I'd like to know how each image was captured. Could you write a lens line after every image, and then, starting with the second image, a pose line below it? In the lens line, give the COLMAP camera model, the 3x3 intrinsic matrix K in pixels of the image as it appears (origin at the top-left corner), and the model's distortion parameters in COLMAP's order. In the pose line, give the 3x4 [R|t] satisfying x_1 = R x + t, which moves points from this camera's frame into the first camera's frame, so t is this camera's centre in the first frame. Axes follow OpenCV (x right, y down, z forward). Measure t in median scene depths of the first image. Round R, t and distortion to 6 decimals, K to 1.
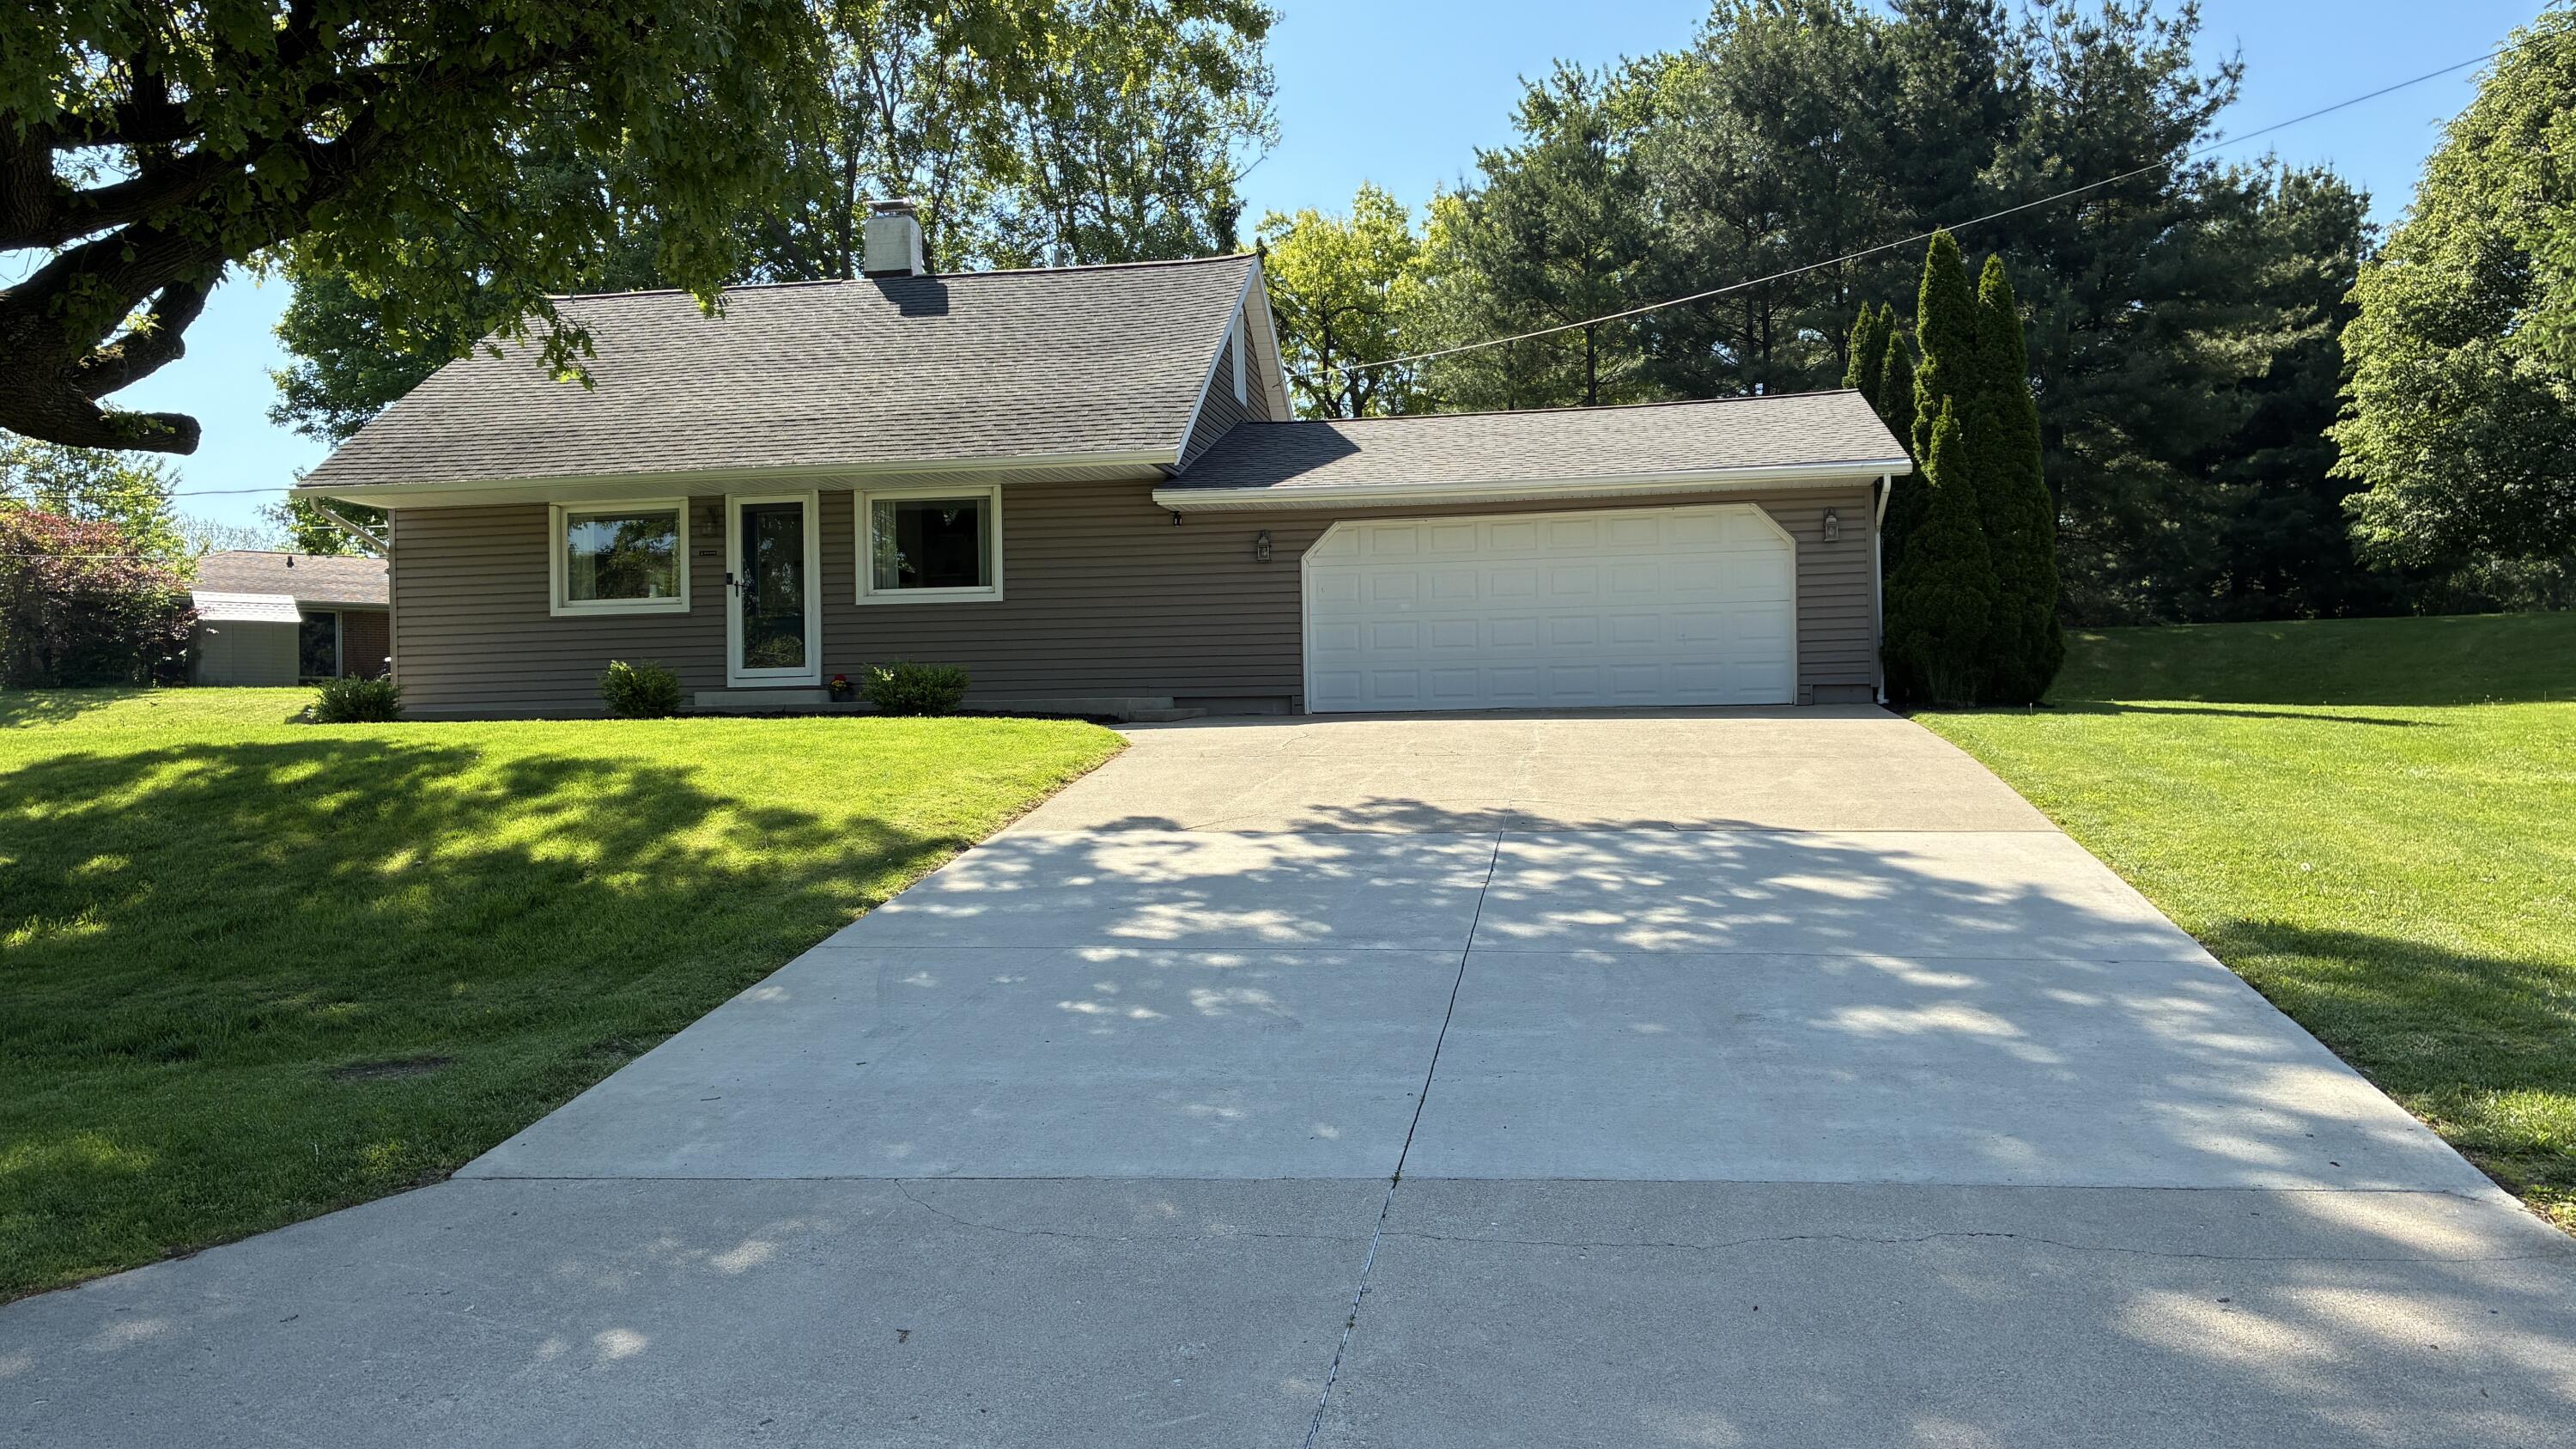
lens RADIAL K [[1965.7, 0, 1288.0], [0, 1965.7, 724.5], [0, 0, 1]] dist [0.042449, -0.002739]
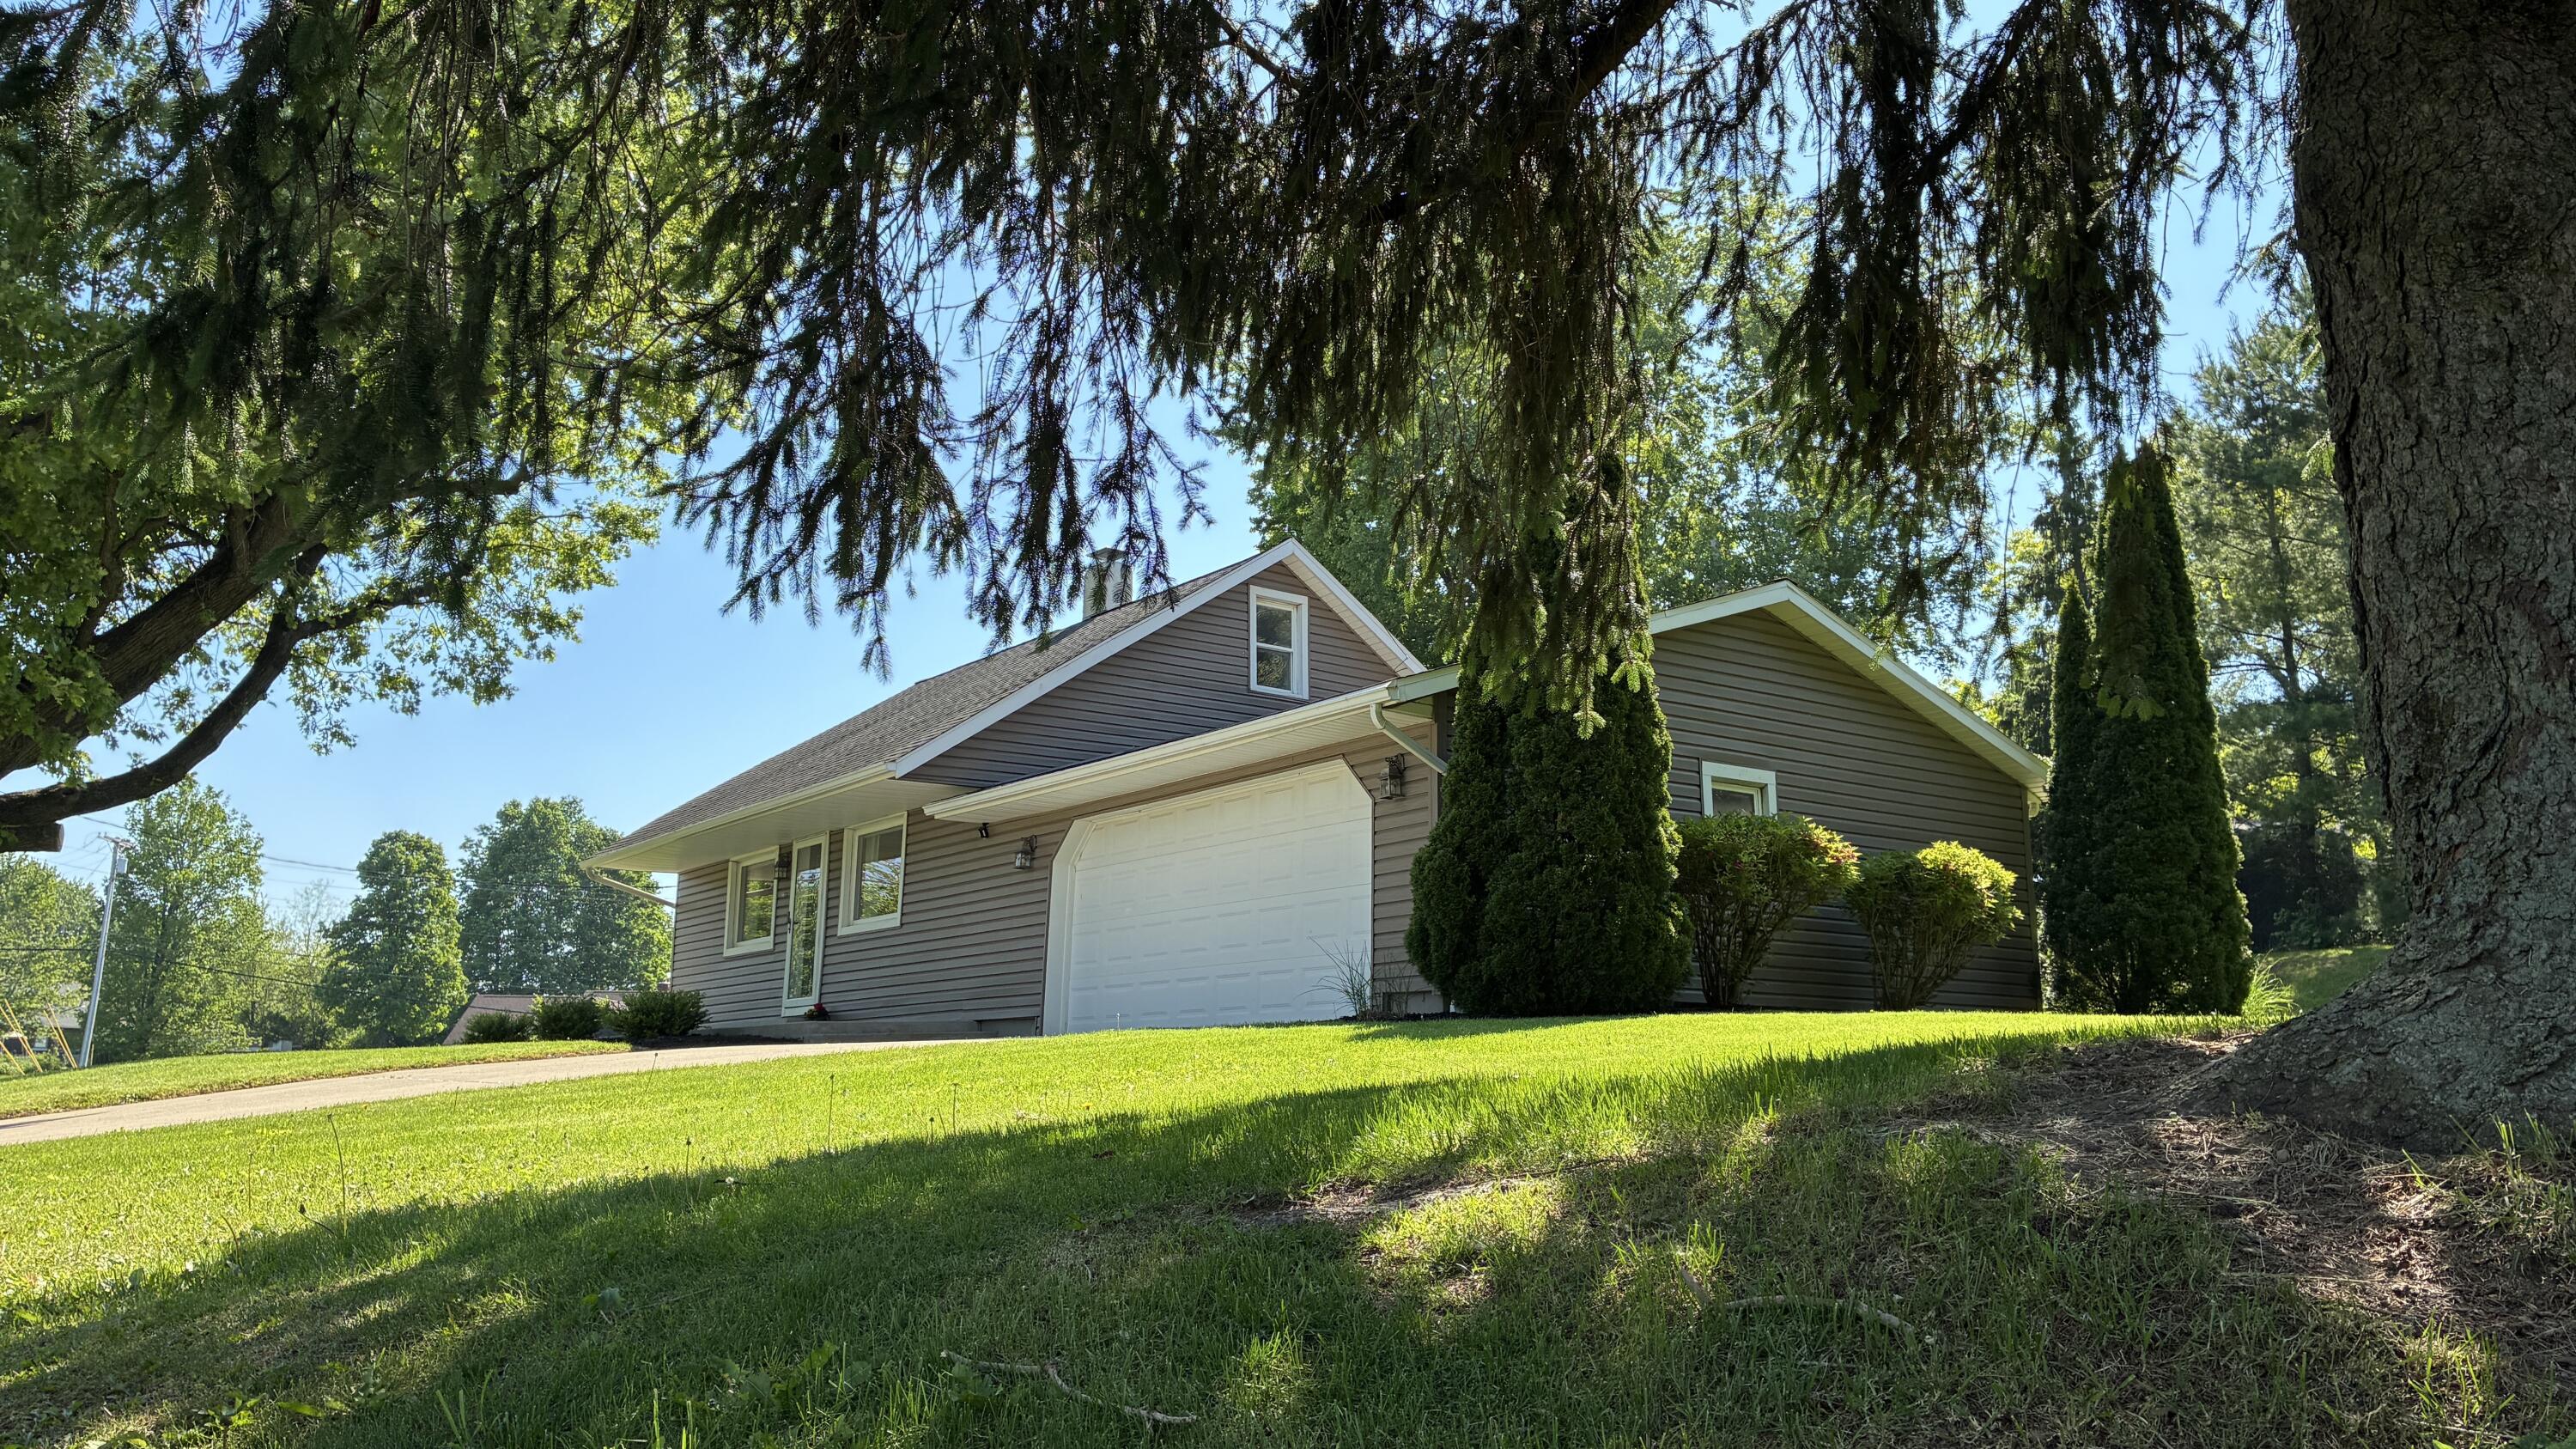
lens RADIAL K [[1965.7, 0, 1288.0], [0, 1965.7, 724.5], [0, 0, 1]] dist [0.042449, -0.002739]
pose [[0.764888, -0.116842, -0.633478, 0.664265], [0.027792, 0.988482, -0.148764, -0.010853], [0.643564, 0.096182, 0.759325, 0.379001]]
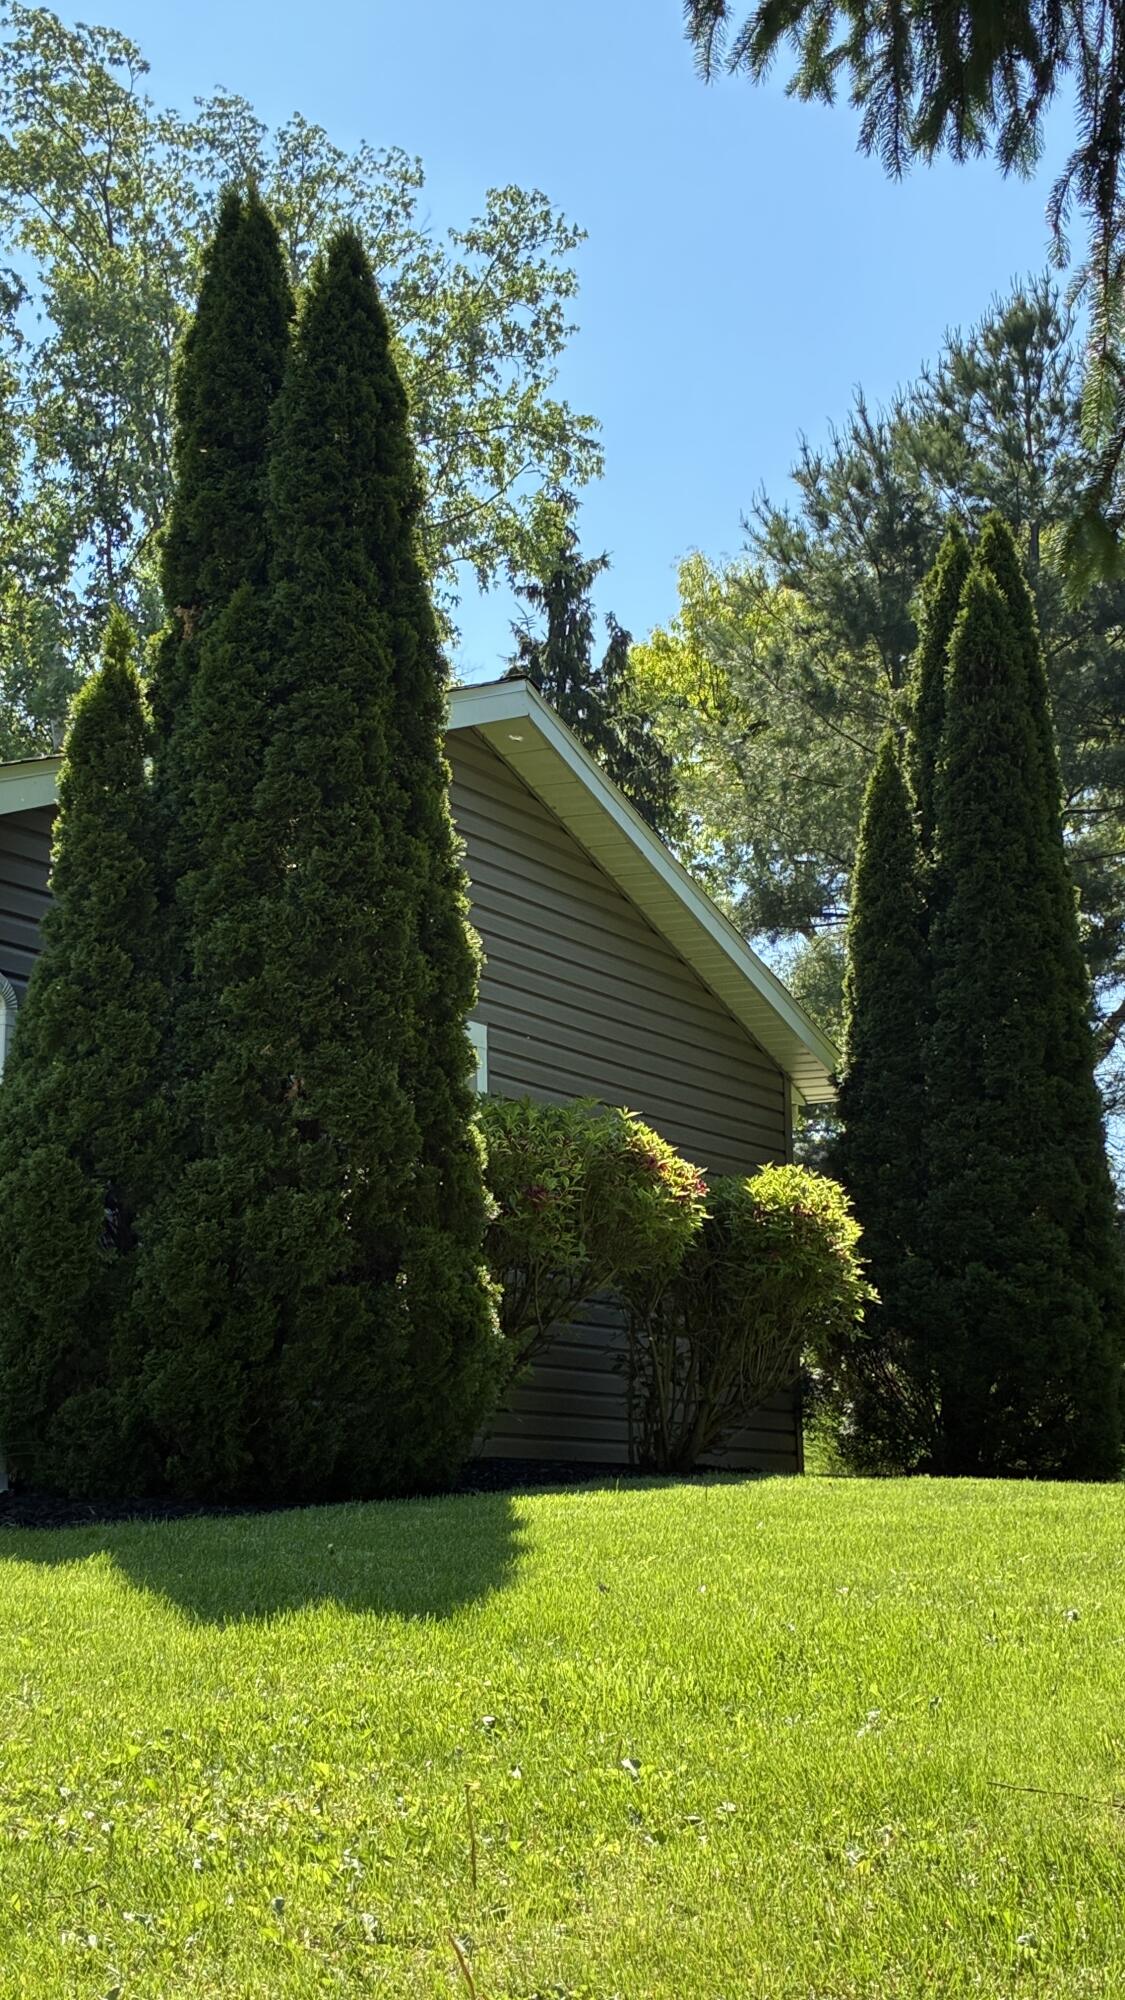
lens RADIAL K [[3017.2, 0, 562.5], [0, 3017.2, 1000.0], [0, 0, 1]] dist [0.275893, 0.020699]
pose [[0.972993, -0.054730, -0.224252, 0.477848], [0.026494, 0.991544, -0.127035, -0.025298], [0.229308, 0.117663, 0.966216, 0.469549]]
